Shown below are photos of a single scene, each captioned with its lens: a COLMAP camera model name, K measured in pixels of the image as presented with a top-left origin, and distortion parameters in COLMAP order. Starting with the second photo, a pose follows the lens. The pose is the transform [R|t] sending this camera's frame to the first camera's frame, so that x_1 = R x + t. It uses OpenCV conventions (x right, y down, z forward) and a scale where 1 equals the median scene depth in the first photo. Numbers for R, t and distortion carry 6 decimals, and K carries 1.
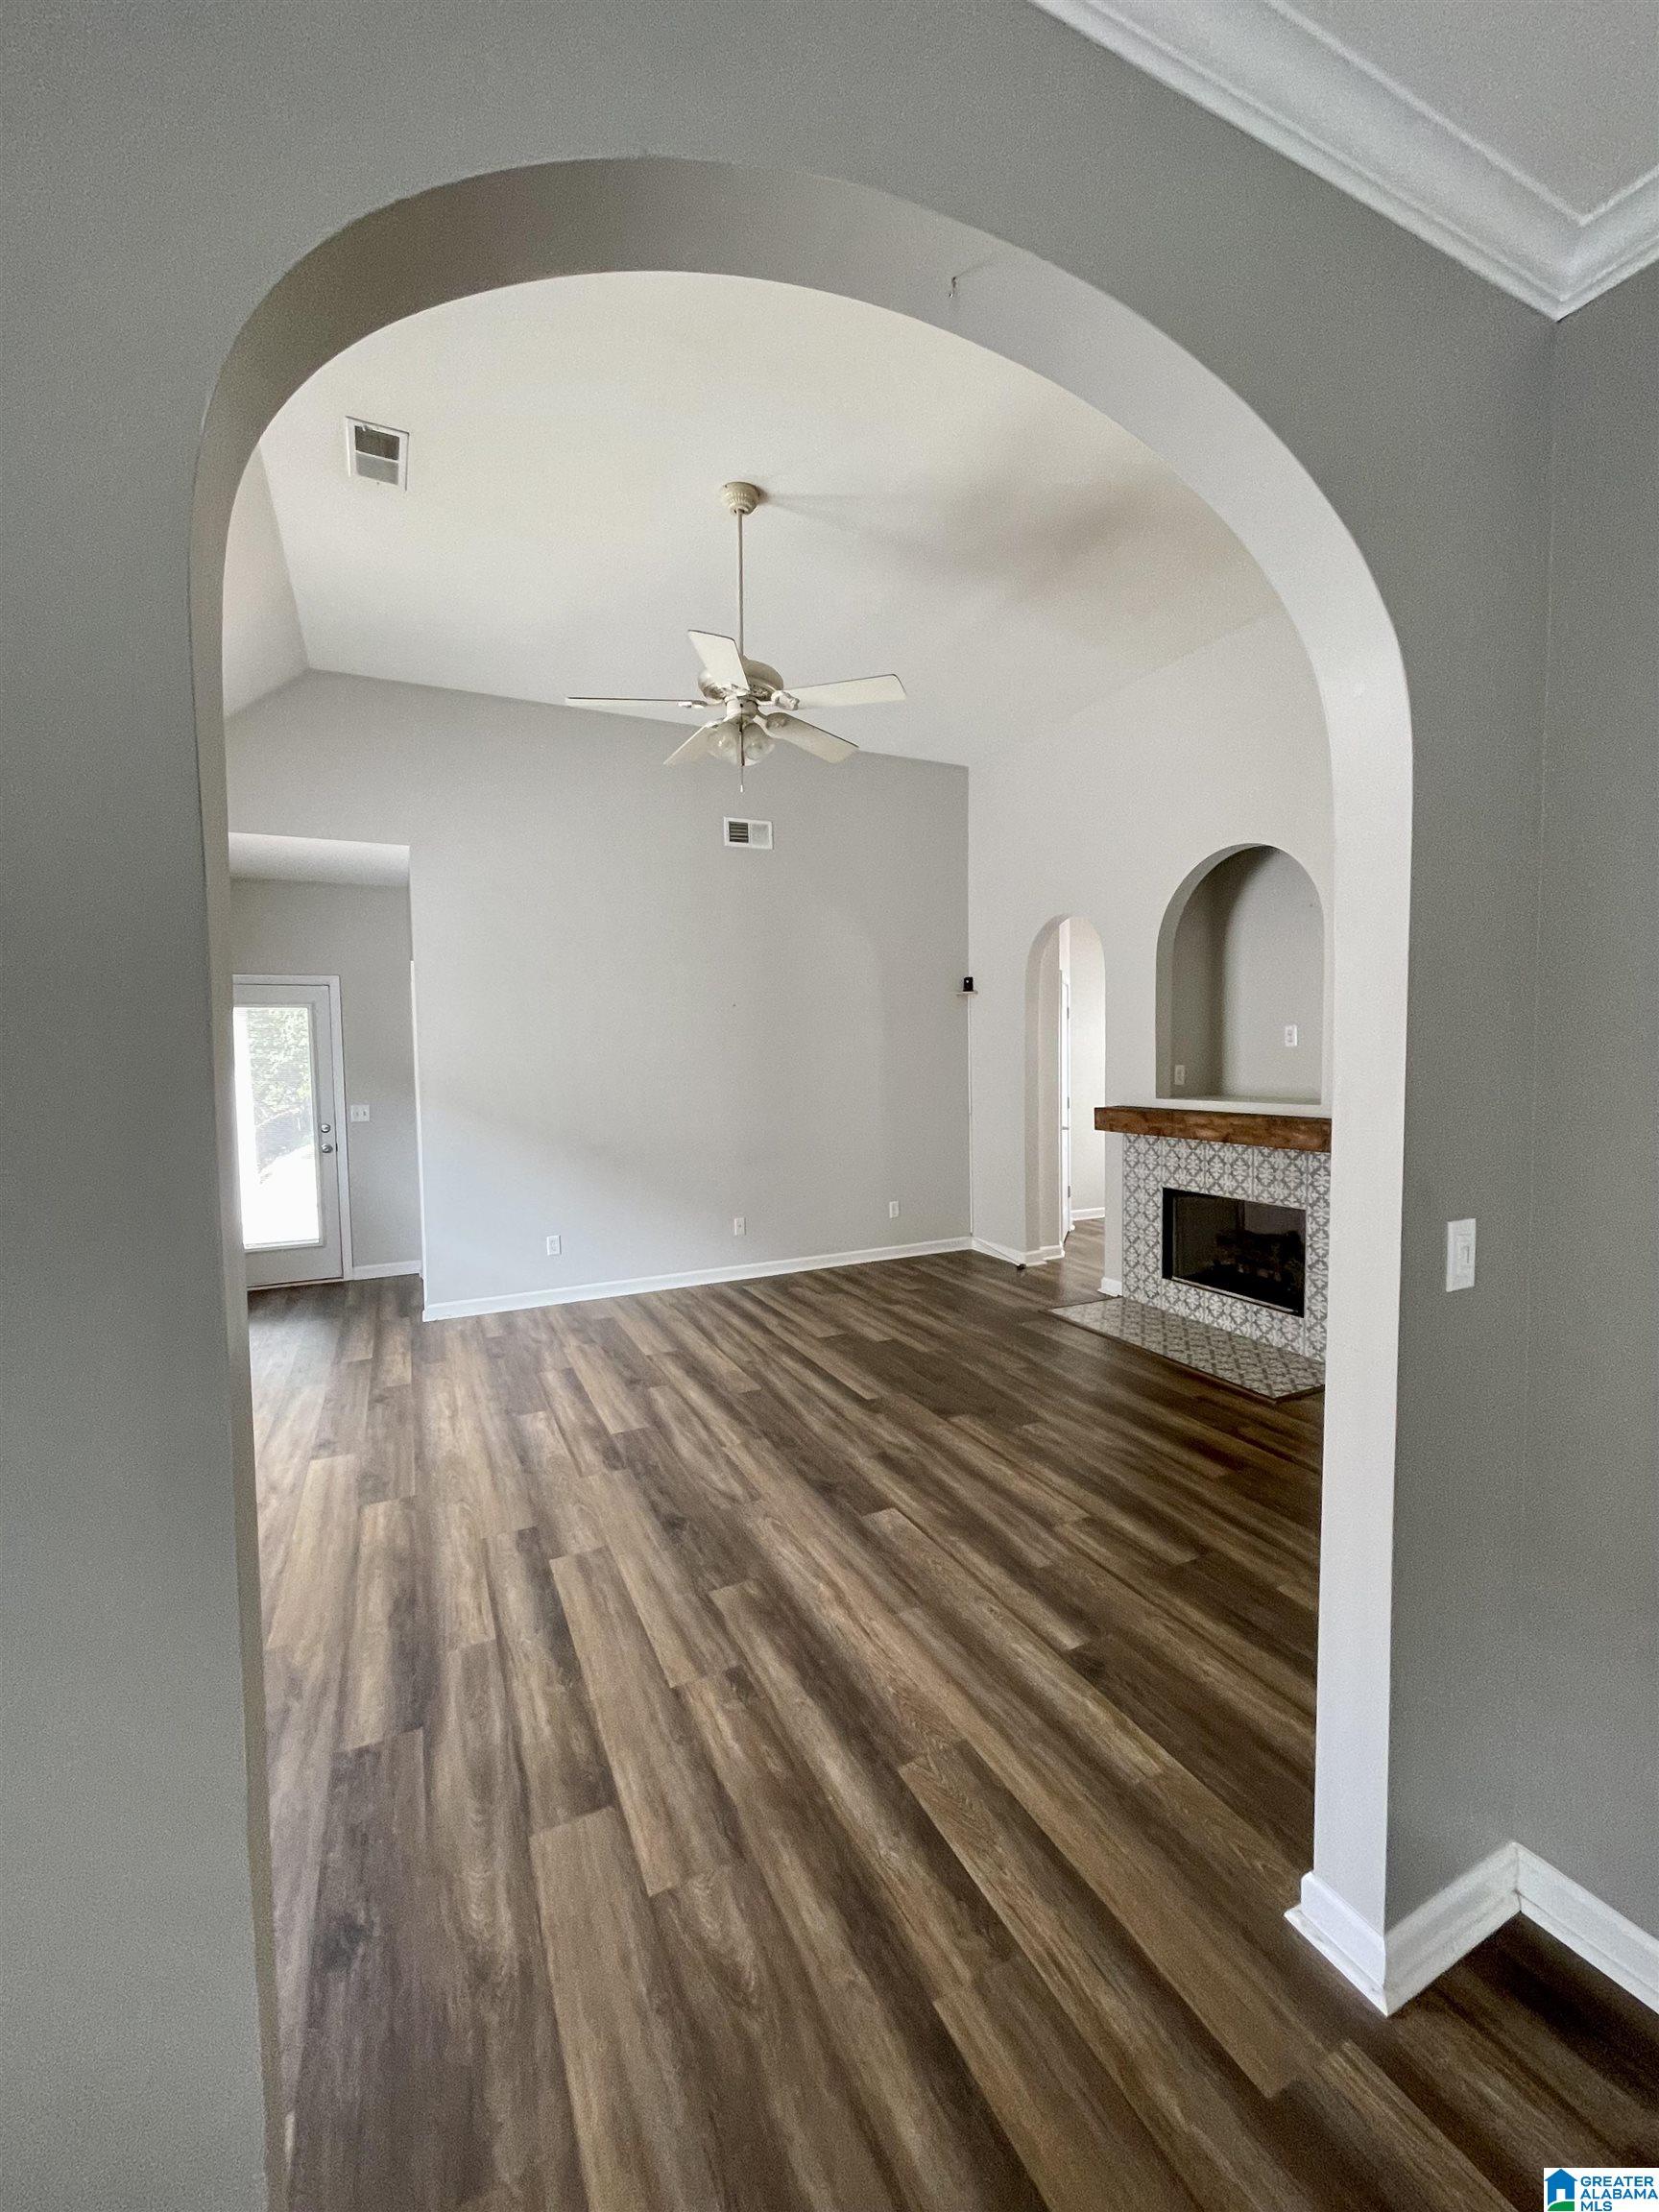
lens RADIAL K [[893.1, 0, 834.1], [0, 893.1, 1098.6], [0, 0, 1]] dist [-0.004518, 0.001991]
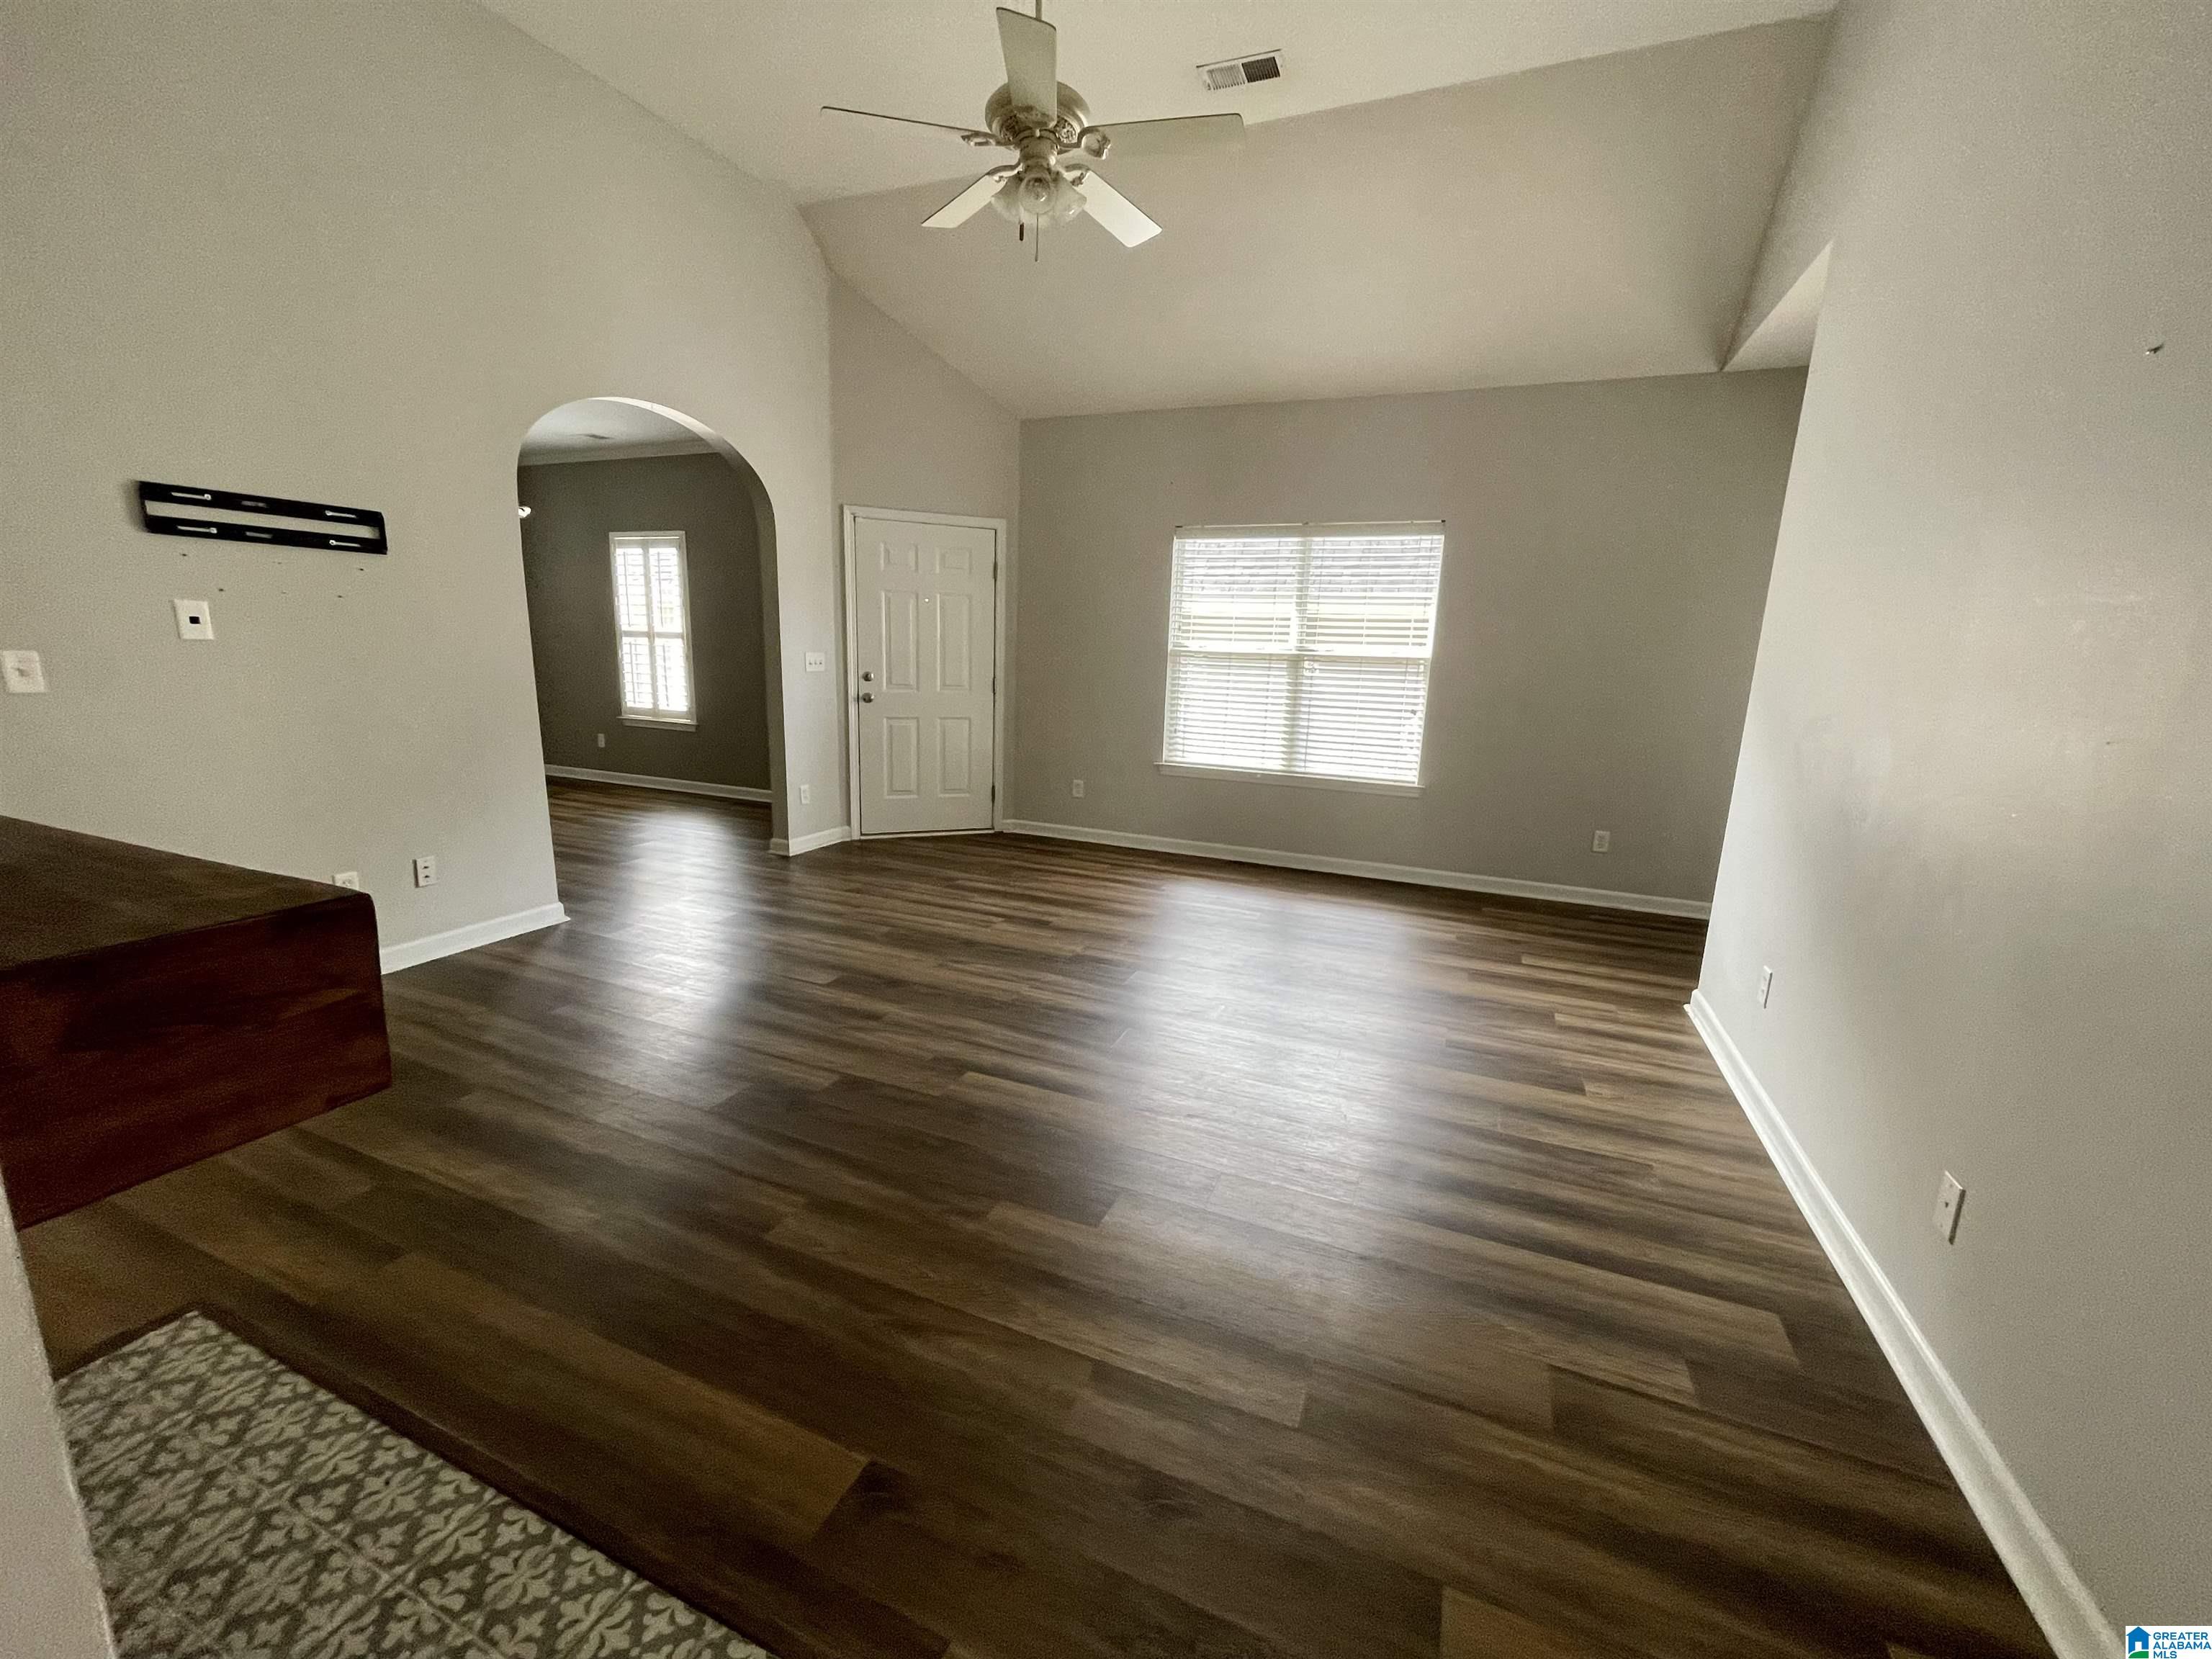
lens RADIAL K [[893.1, 0, 1100.7], [0, 893.1, 813.6], [0, 0, 1]] dist [-0.004518, 0.001991]
pose [[-0.750912, 0.116386, -0.650066, 0.372322], [-0.053456, 0.970406, 0.235487, -0.038944], [0.658236, 0.211580, -0.722468, 1.431594]]
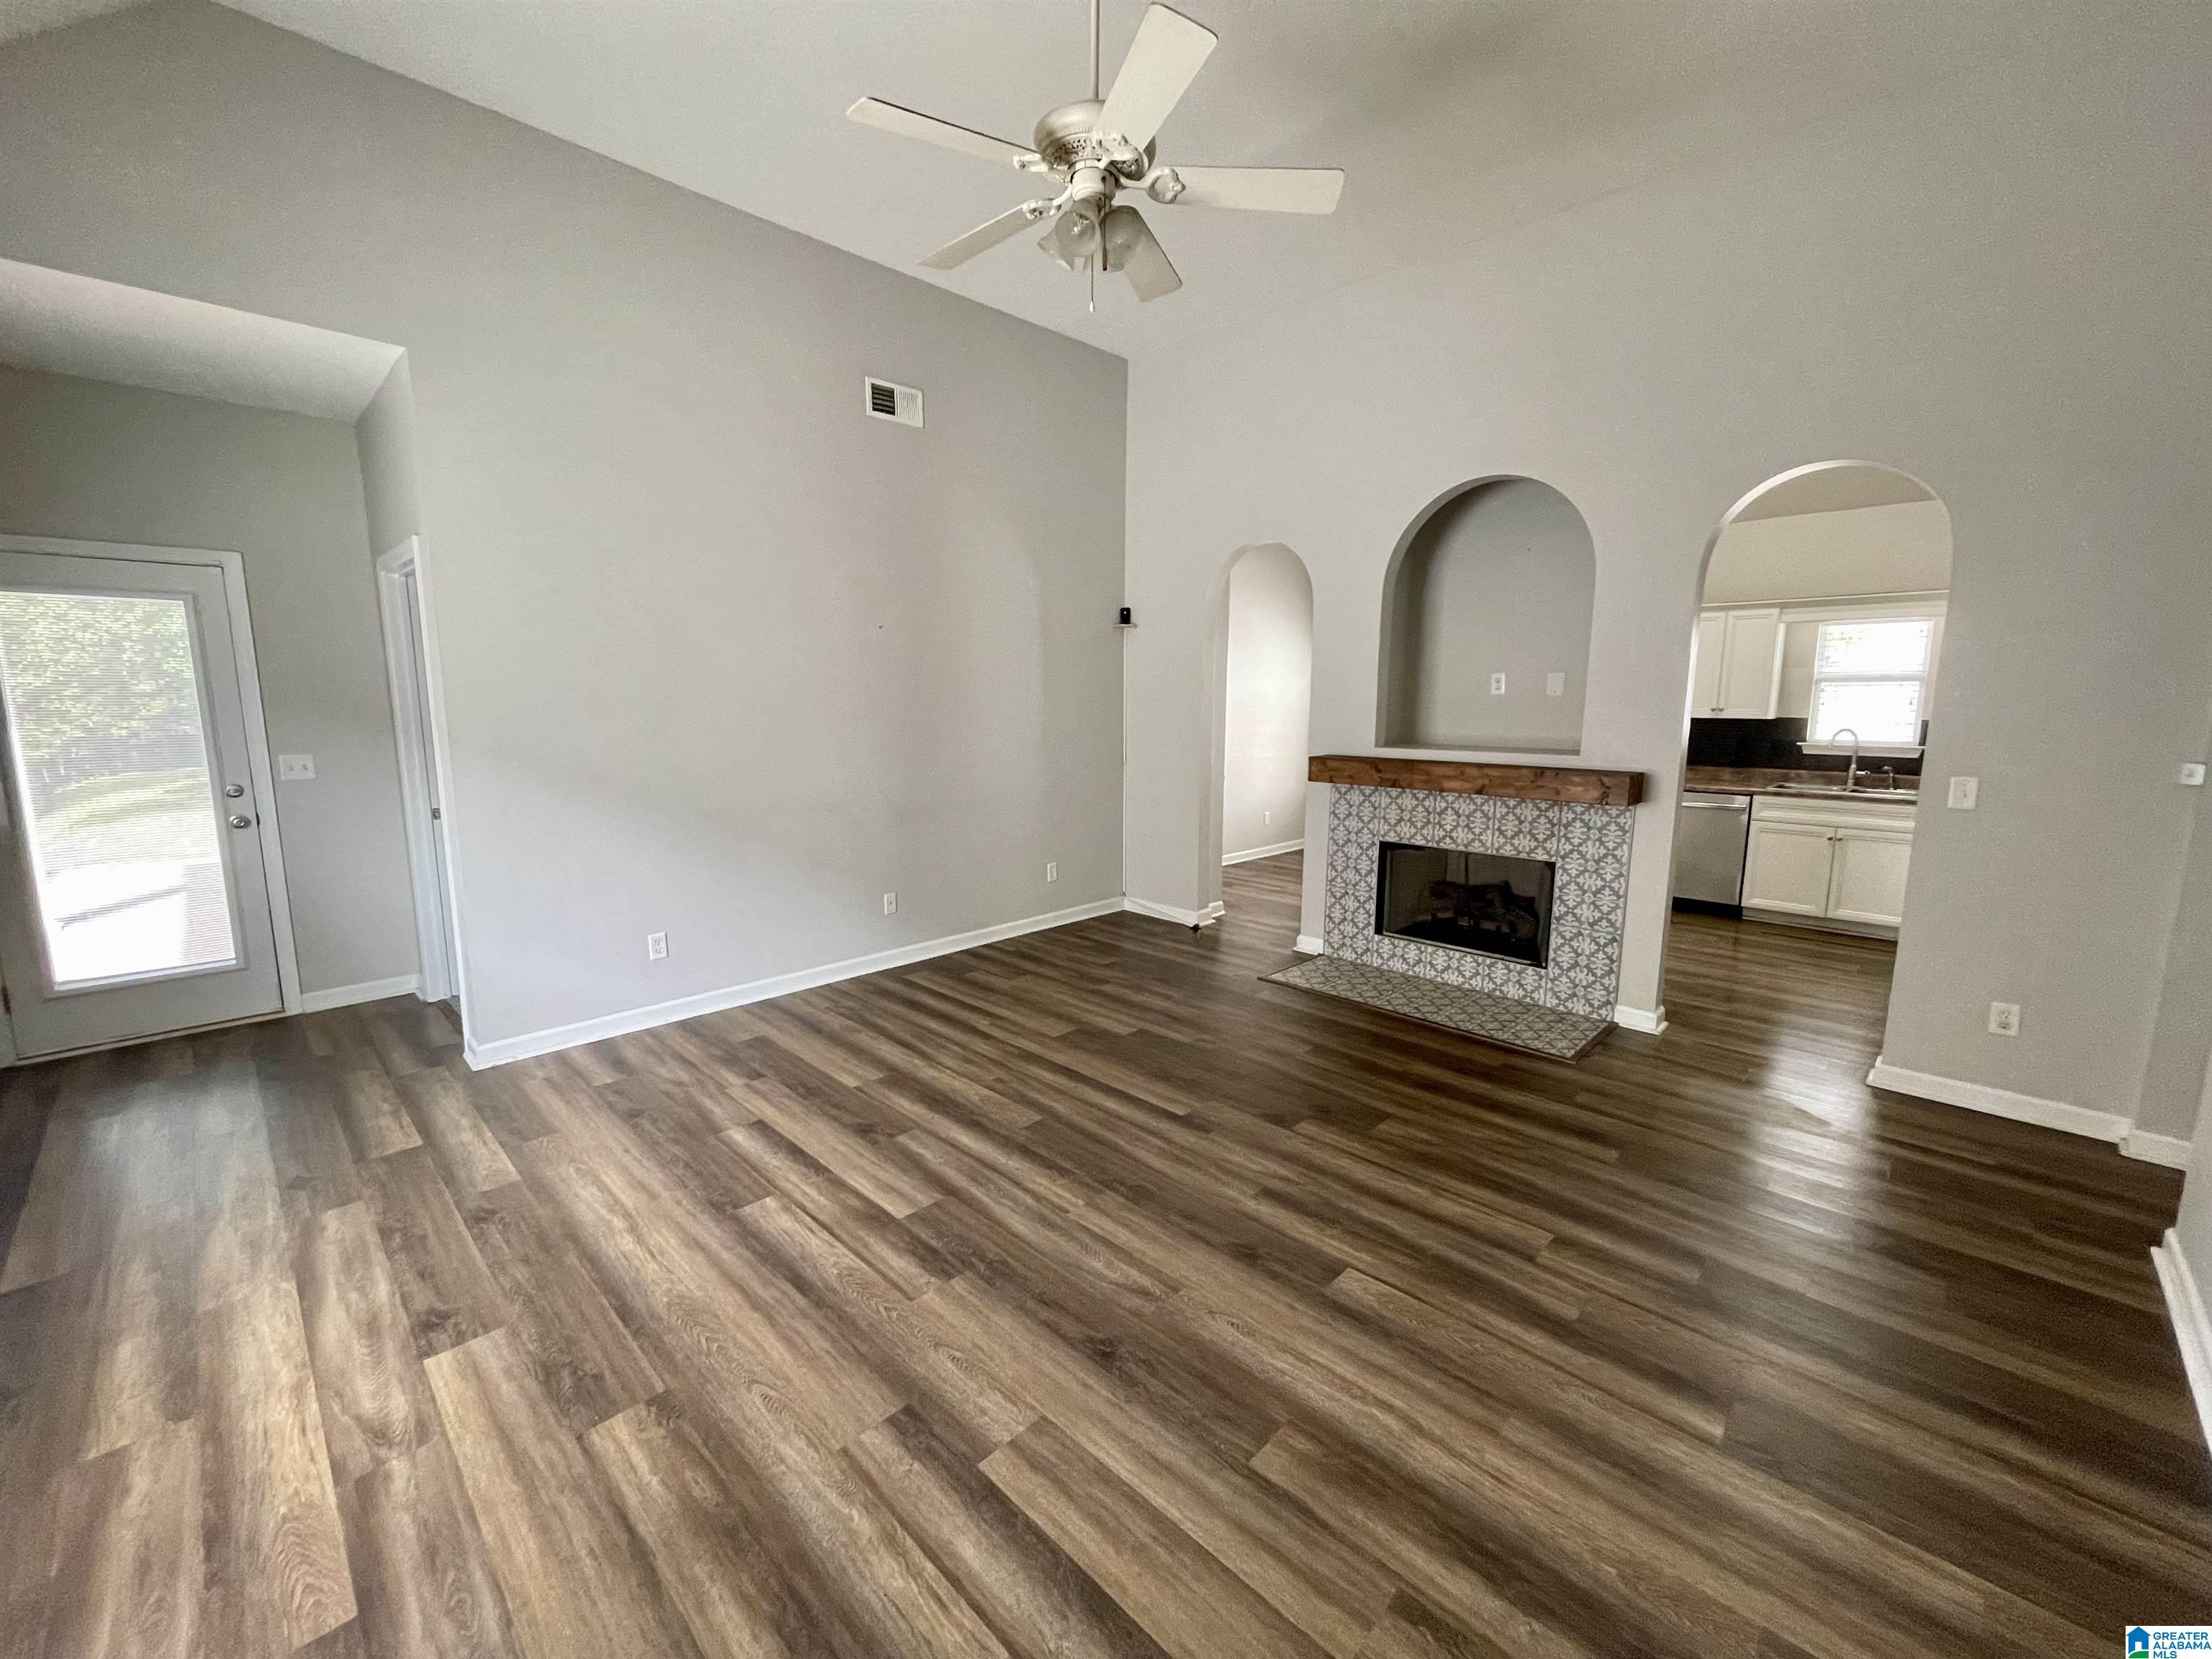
lens RADIAL K [[893.1, 0, 1101.5], [0, 893.1, 821.3], [0, 0, 1]] dist [-0.004518, 0.001991]
pose [[0.941483, -0.027719, 0.335920, -0.280341], [-0.003230, 0.995825, 0.091224, -0.008552], [-0.337046, -0.086971, 0.937463, 0.252899]]
